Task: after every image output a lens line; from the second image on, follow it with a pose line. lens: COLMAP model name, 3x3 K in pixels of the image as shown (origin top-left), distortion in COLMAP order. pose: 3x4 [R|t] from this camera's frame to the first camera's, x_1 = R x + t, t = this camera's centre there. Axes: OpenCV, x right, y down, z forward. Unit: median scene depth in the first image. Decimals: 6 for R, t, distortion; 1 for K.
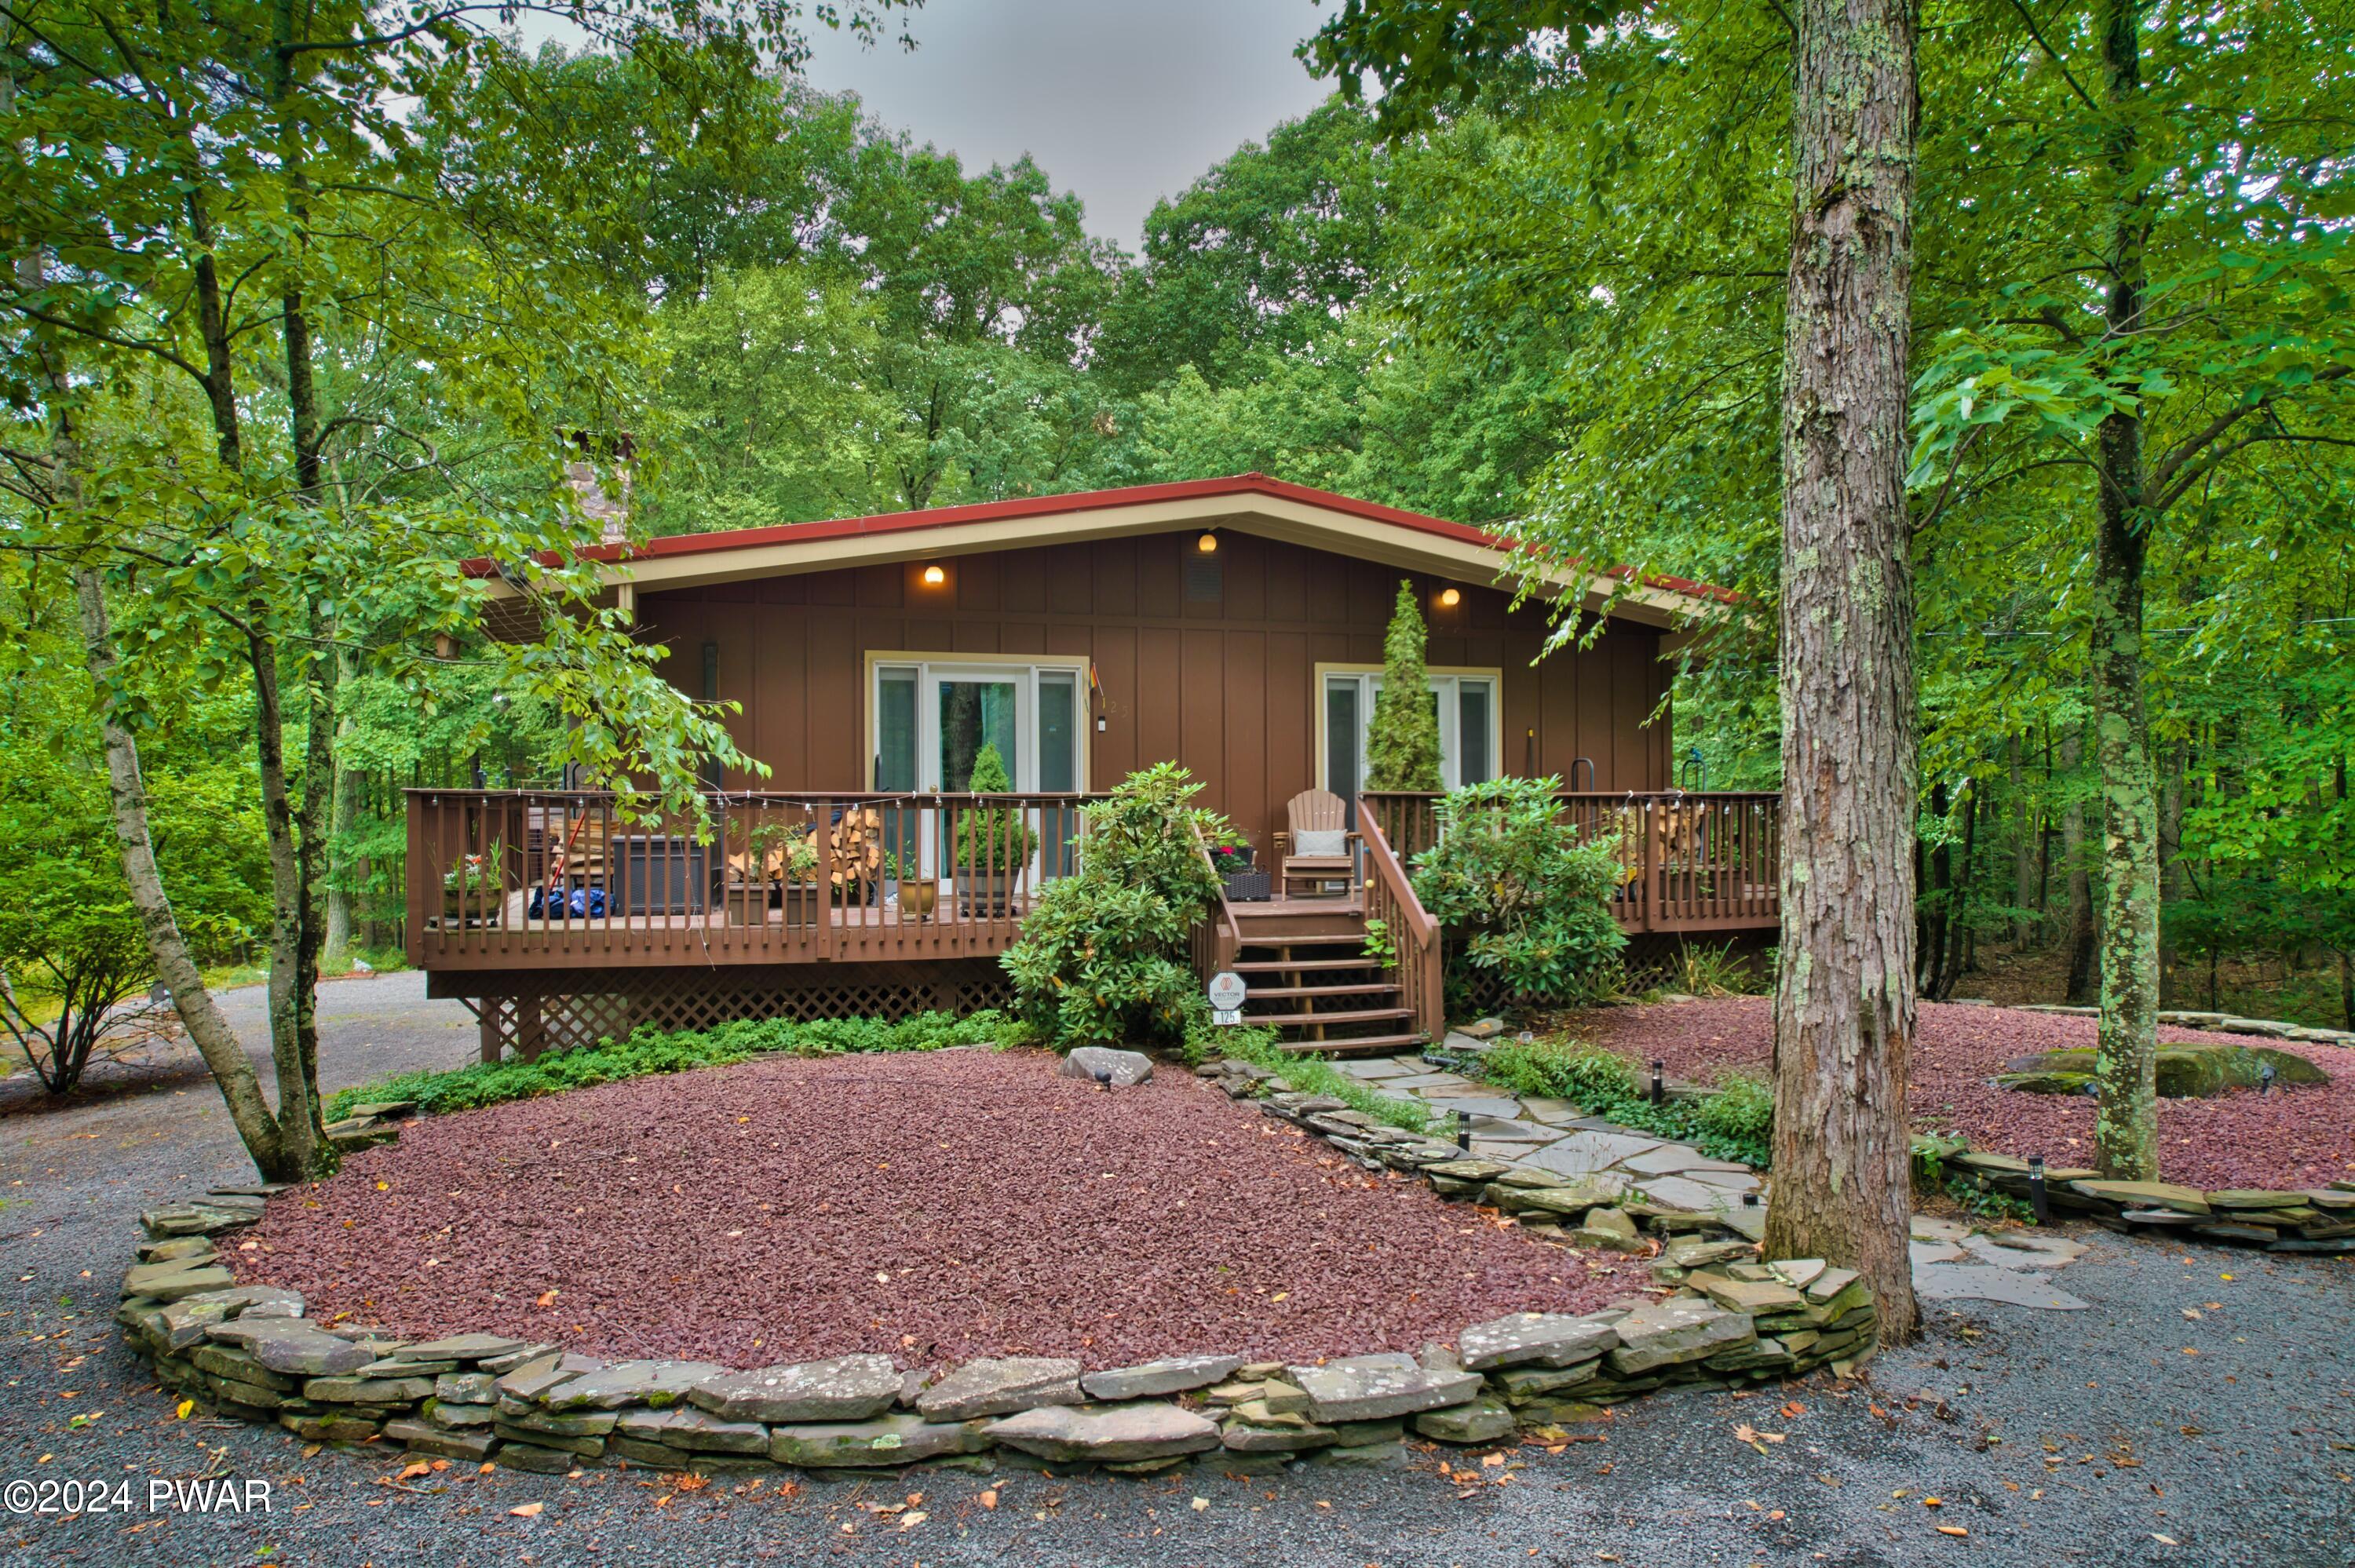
lens RADIAL K [[1522.6, 0, 1180.4], [0, 1522.6, 820.6], [0, 0, 1]] dist [-0.087634, 0.079479]
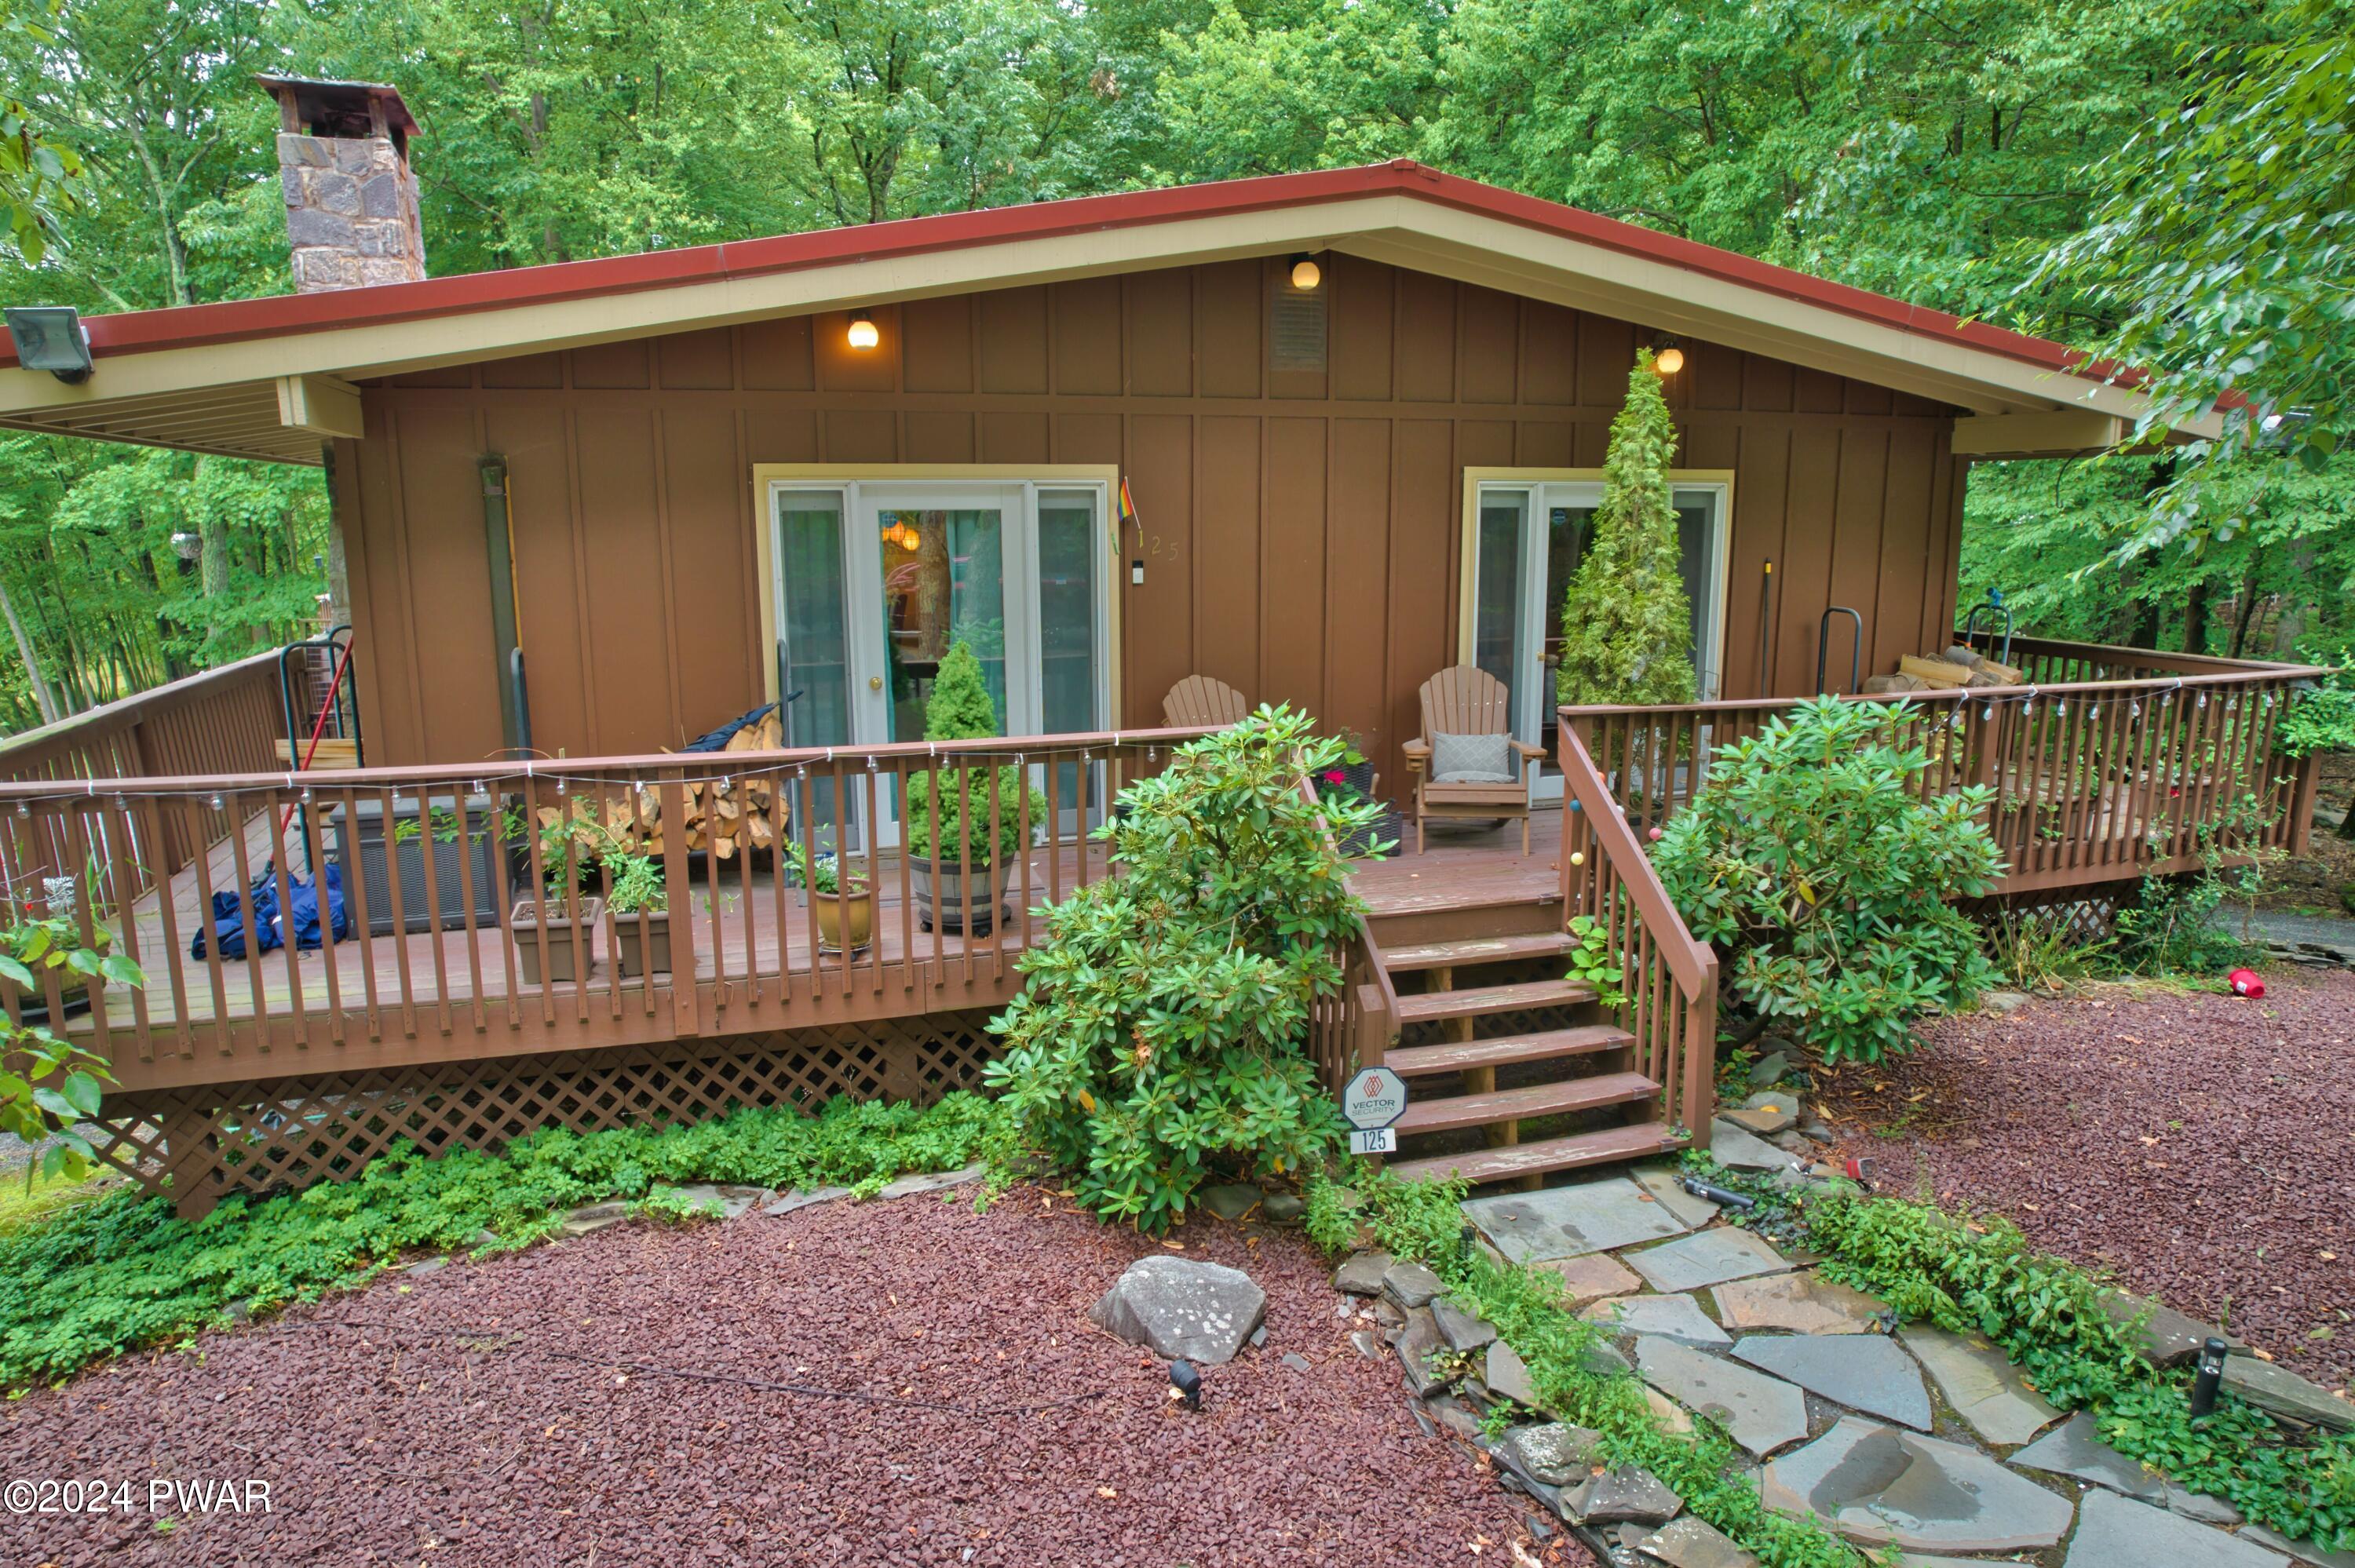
lens RADIAL K [[1522.6, 0, 1180.4], [0, 1522.6, 820.6], [0, 0, 1]] dist [-0.087634, 0.079479]
pose [[0.999961, -0.001646, 0.008732, -0.044166], [-0.000102, 0.980499, 0.196524, -0.097144], [-0.008885, -0.196517, 0.980460, 0.401436]]
